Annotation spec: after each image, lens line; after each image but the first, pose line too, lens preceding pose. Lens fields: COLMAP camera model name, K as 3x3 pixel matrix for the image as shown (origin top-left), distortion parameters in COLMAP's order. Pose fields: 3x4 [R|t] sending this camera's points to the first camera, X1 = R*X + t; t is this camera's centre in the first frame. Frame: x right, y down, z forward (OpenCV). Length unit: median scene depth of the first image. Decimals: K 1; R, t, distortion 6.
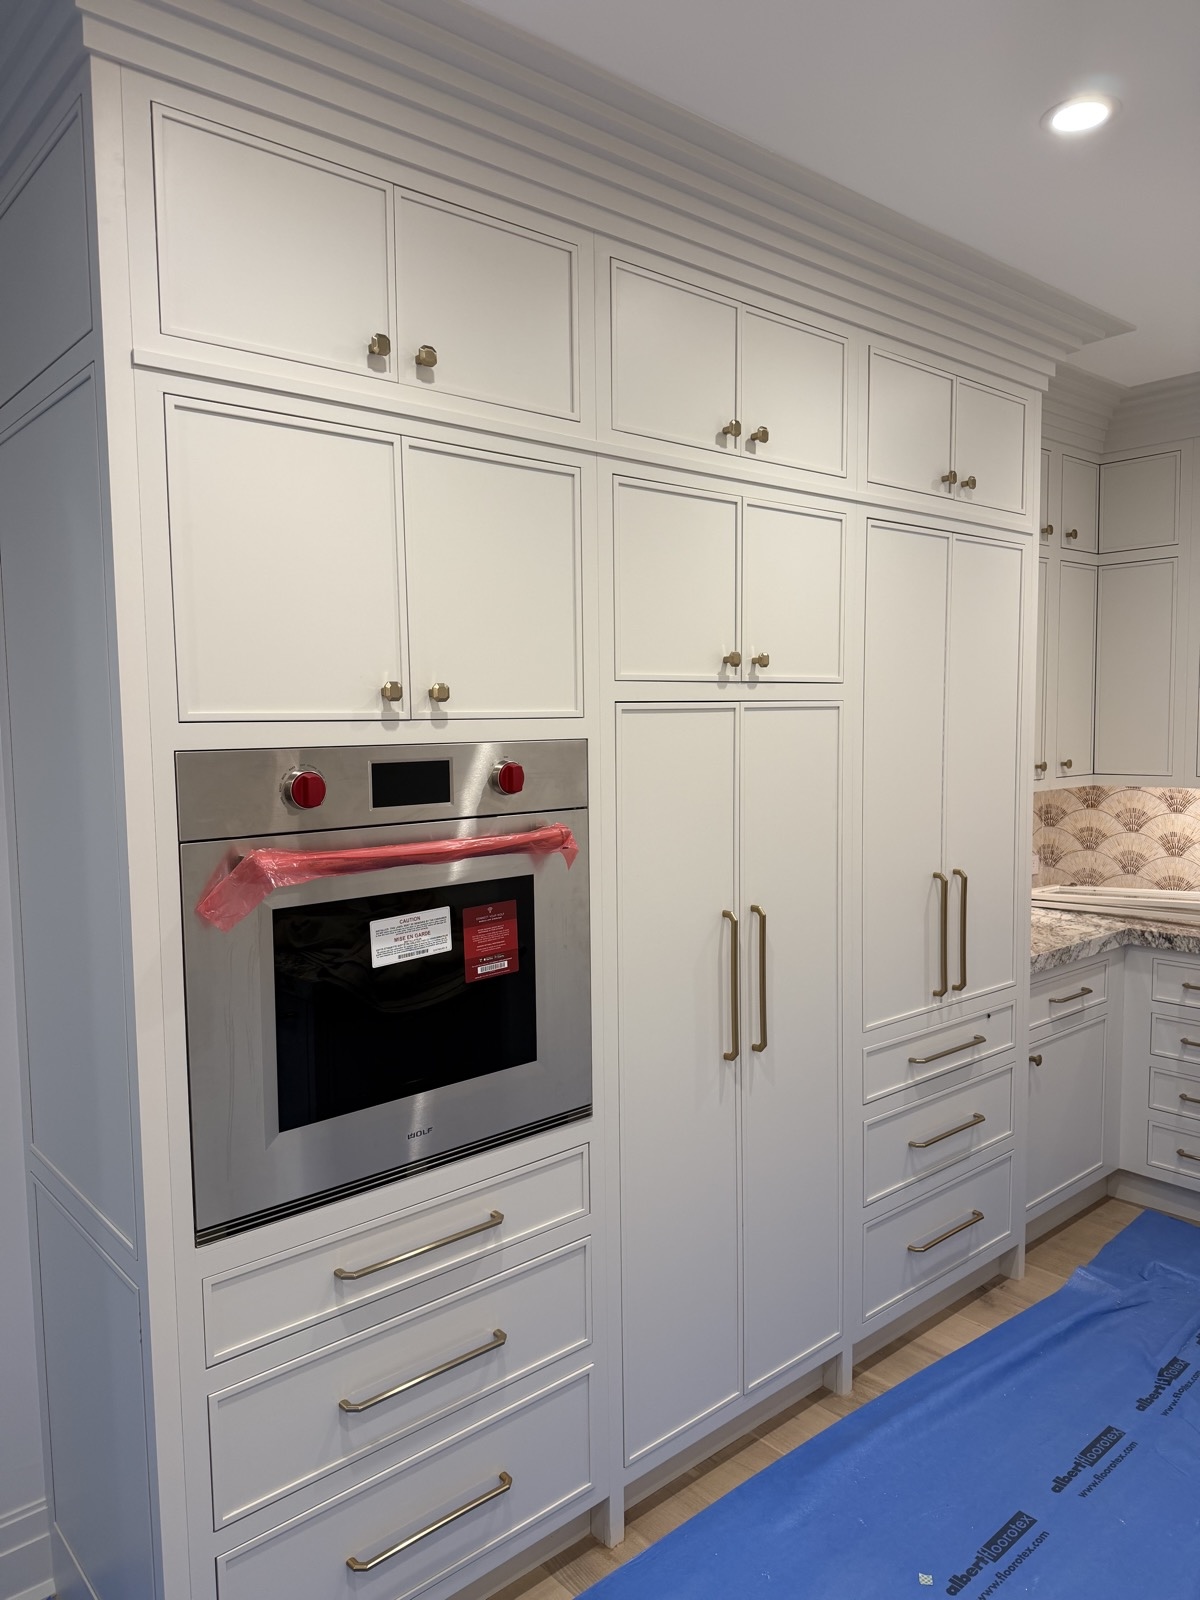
lens RADIAL K [[1113.3, 0, 598.5], [0, 1113.3, 847.2], [0, 0, 1]] dist [0.072878, -0.166403]
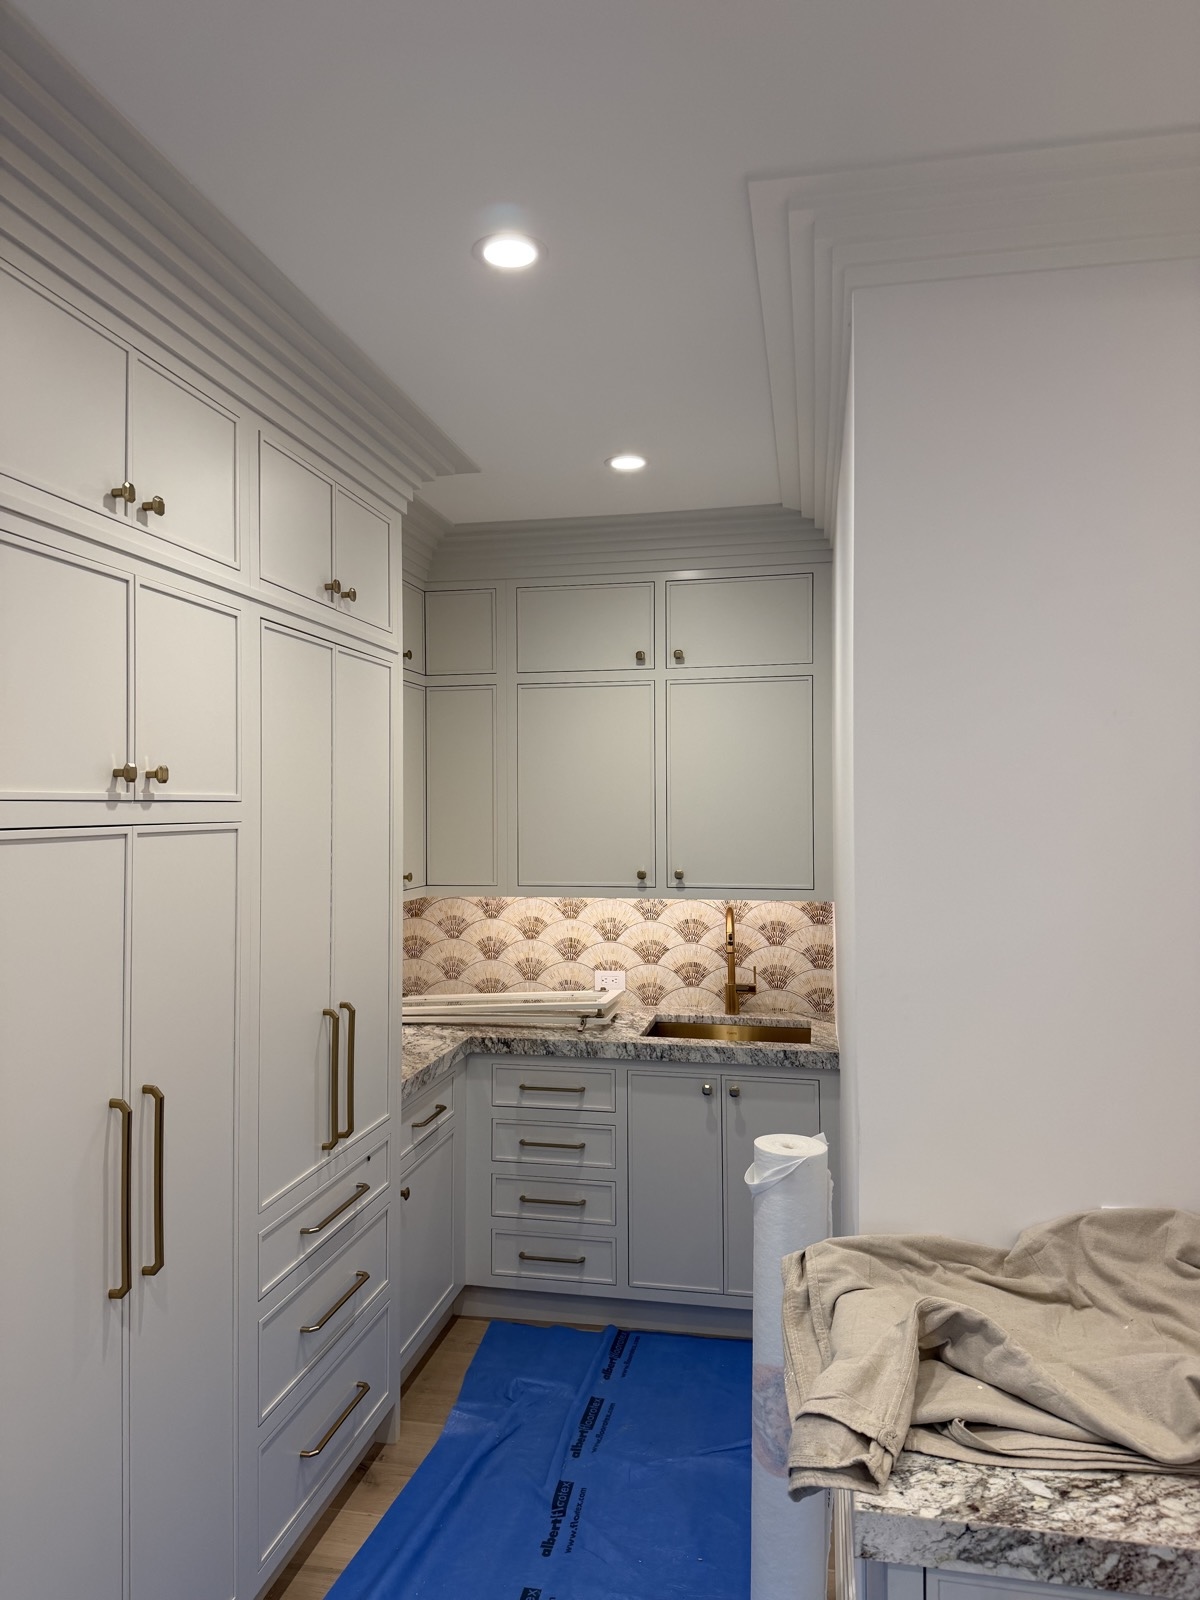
lens RADIAL K [[1108.9, 0, 600.0], [0, 1108.9, 800.0], [0, 0, 1]] dist [0.085950, -0.163744]
pose [[0.790566, 0.017088, 0.612139, -0.070043], [0.060802, 0.992481, -0.106230, -0.032186], [-0.609351, 0.121201, 0.783582, 0.128541]]
